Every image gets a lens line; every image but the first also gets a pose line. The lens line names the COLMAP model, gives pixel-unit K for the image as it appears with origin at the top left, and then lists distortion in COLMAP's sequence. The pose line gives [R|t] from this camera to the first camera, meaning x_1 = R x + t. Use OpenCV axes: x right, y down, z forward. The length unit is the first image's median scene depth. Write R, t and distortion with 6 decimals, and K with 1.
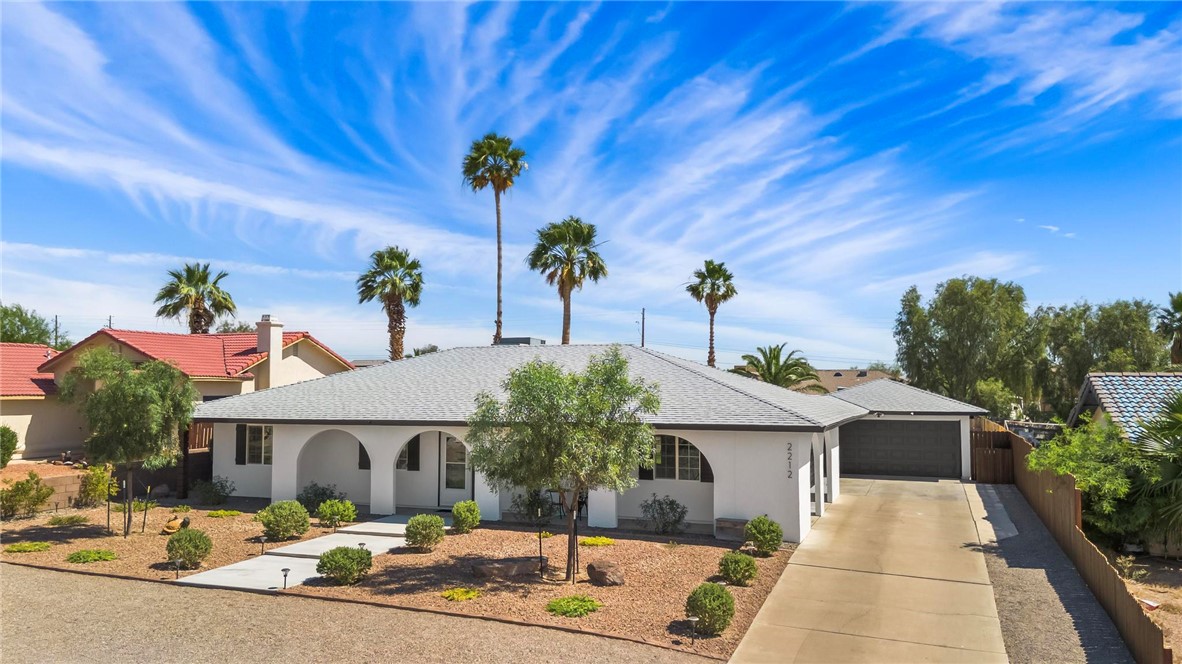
lens RADIAL K [[877.3, 0, 589.5], [0, 877.3, 327.5], [0, 0, 1]] dist [-0.000046, 0.000218]
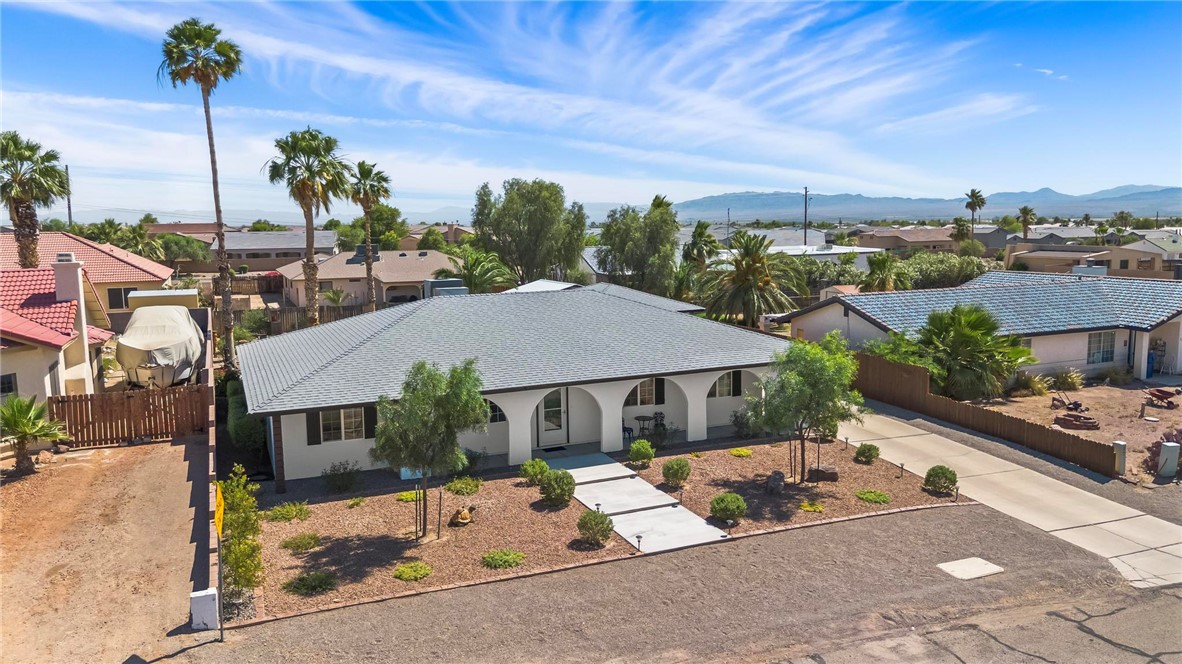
lens RADIAL K [[877.3, 0, 589.1], [0, 877.3, 322.4], [0, 0, 1]] dist [-0.000046, 0.000218]
pose [[0.998605, -0.008599, -0.052104, 0.003700], [0.017808, 0.983696, 0.178957, -0.008884], [0.049716, -0.179635, 0.982476, -0.157861]]
